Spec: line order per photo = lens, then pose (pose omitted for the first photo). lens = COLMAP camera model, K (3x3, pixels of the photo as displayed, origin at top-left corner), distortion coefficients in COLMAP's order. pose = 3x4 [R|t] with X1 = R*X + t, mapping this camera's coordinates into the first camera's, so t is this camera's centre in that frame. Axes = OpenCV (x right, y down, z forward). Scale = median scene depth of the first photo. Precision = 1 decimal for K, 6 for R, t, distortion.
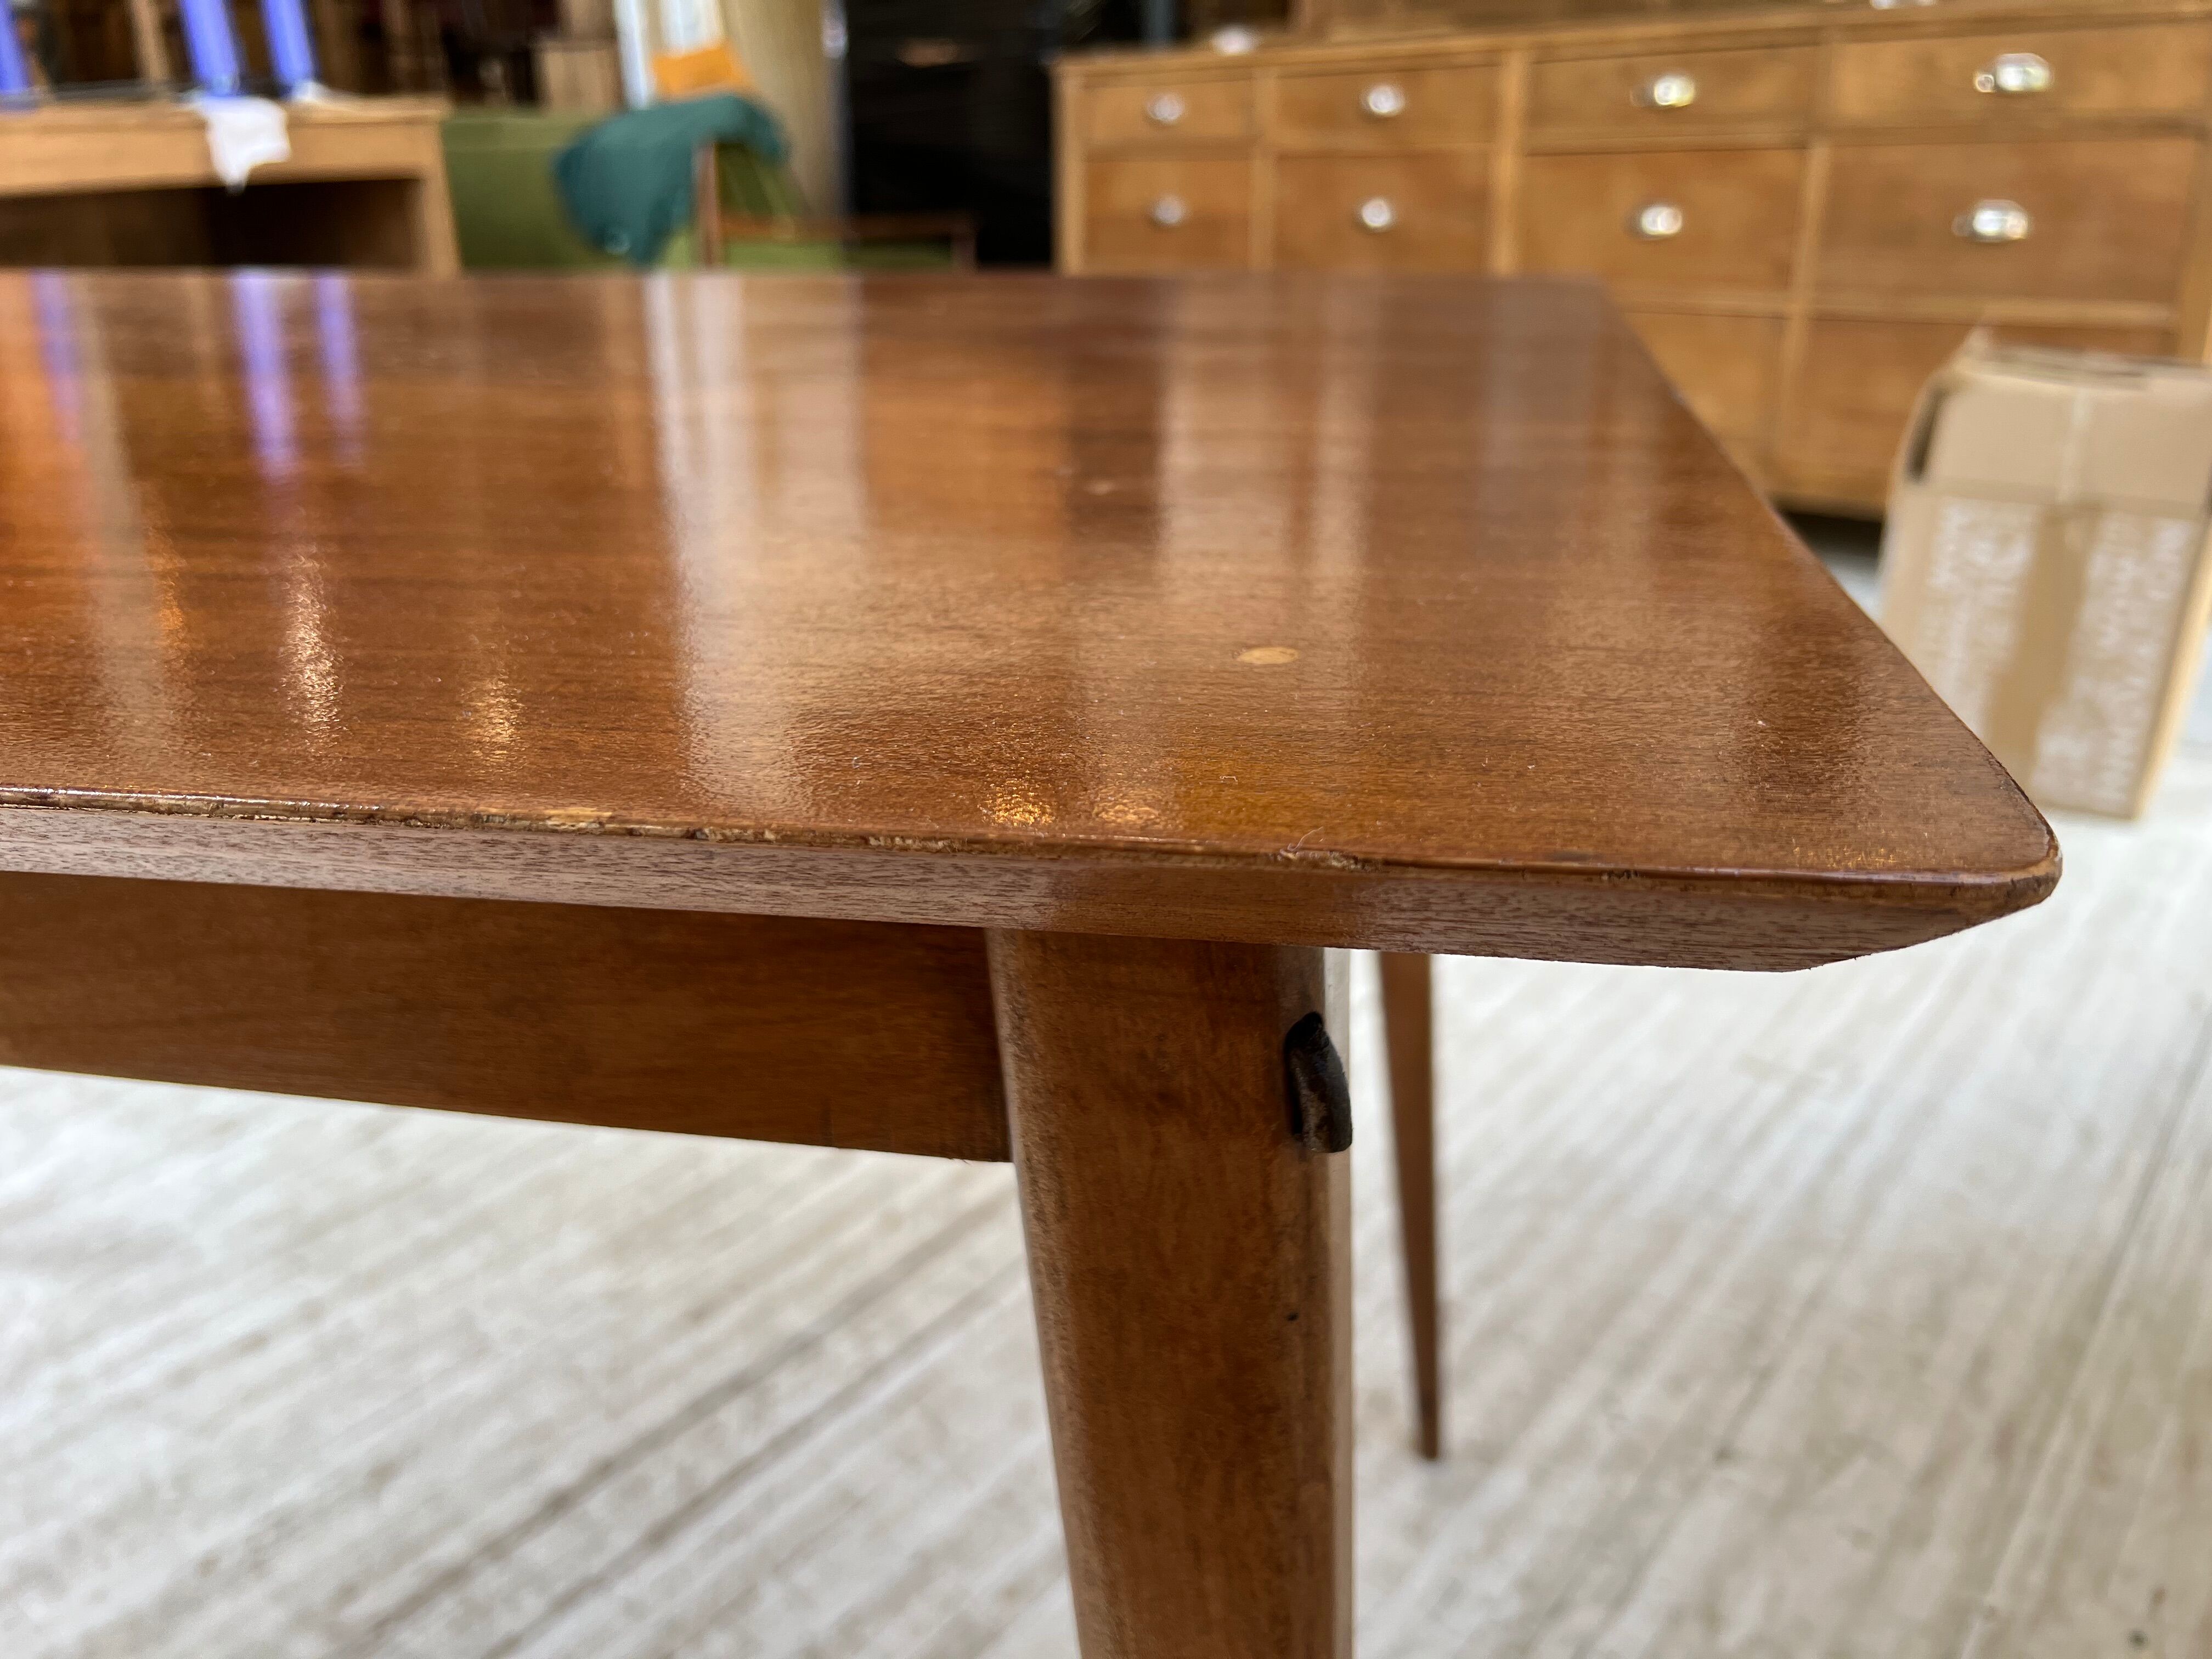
lens RADIAL K [[1755.3, 0, 1123.1], [0, 1755.3, 847.1], [0, 0, 1]] dist [-0.014932, -0.018681]
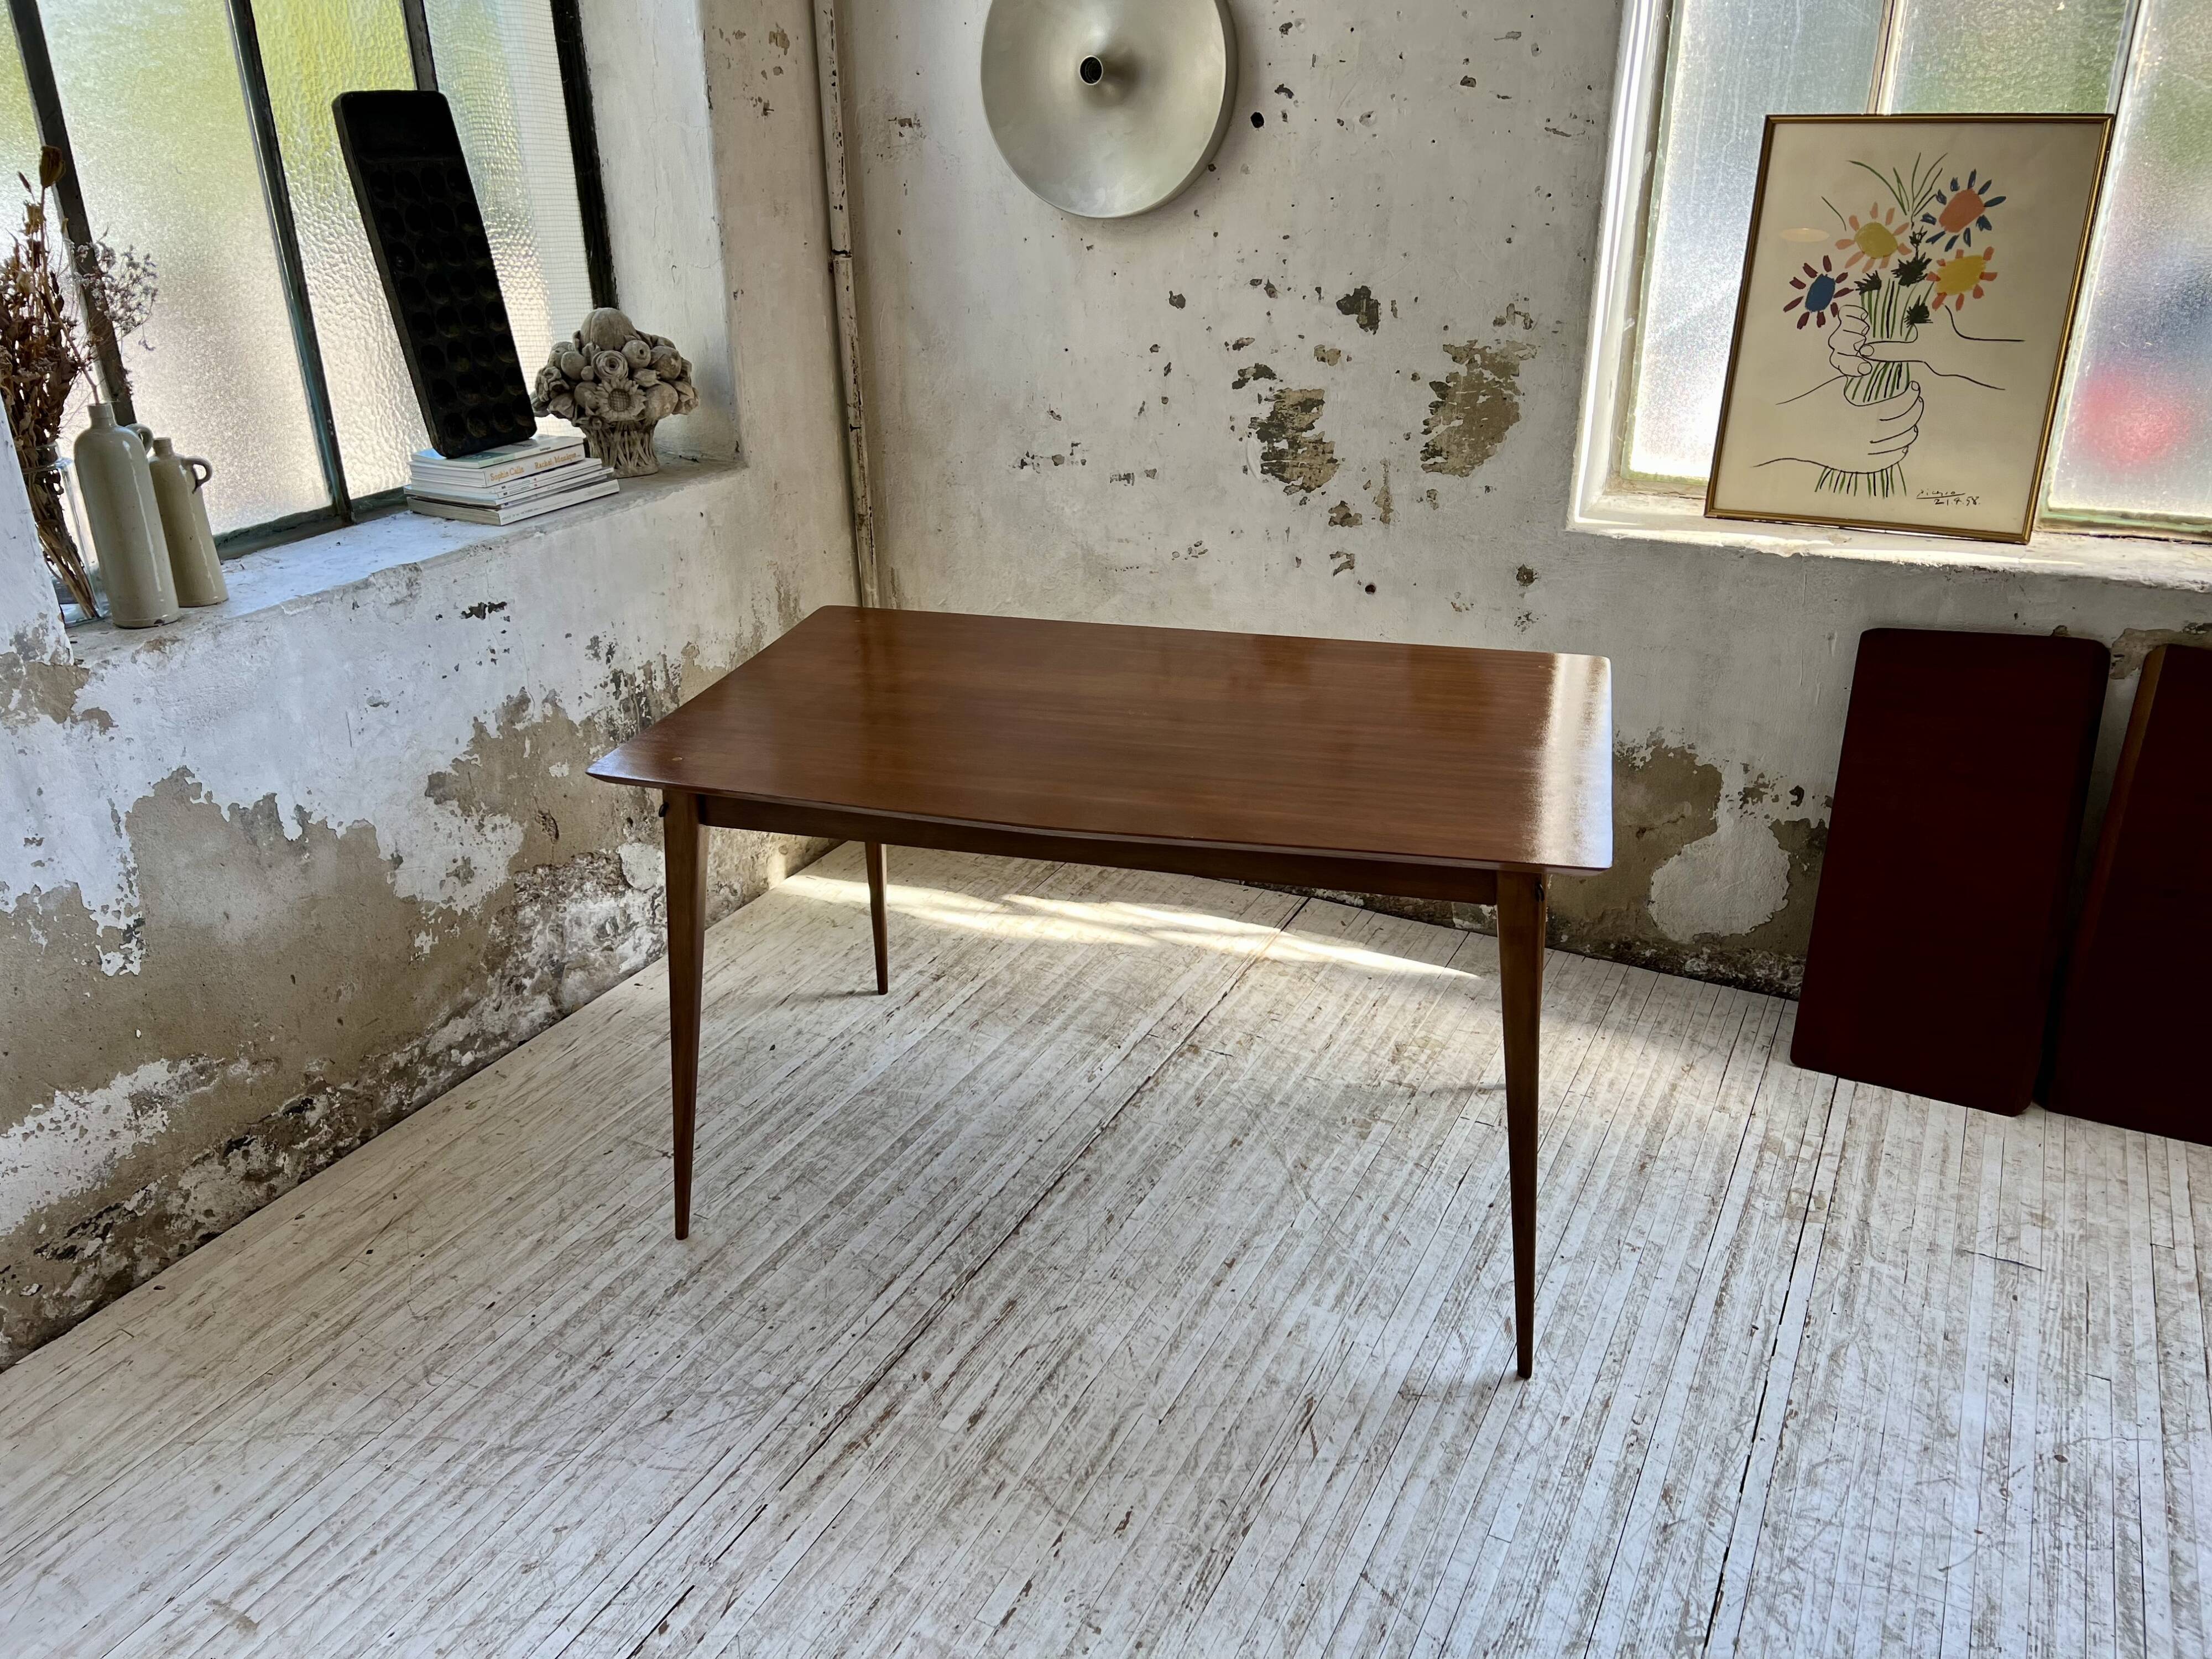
lens RADIAL K [[1671.7, 0, 1092.4], [0, 1671.7, 850.4], [0, 0, 1]] dist [0.048919, -0.072898]
pose [[-0.983316, 0.097896, -0.153315, -0.108194], [-0.046255, 0.680566, 0.731226, -1.484714], [0.175925, 0.726118, -0.664683, 1.995248]]
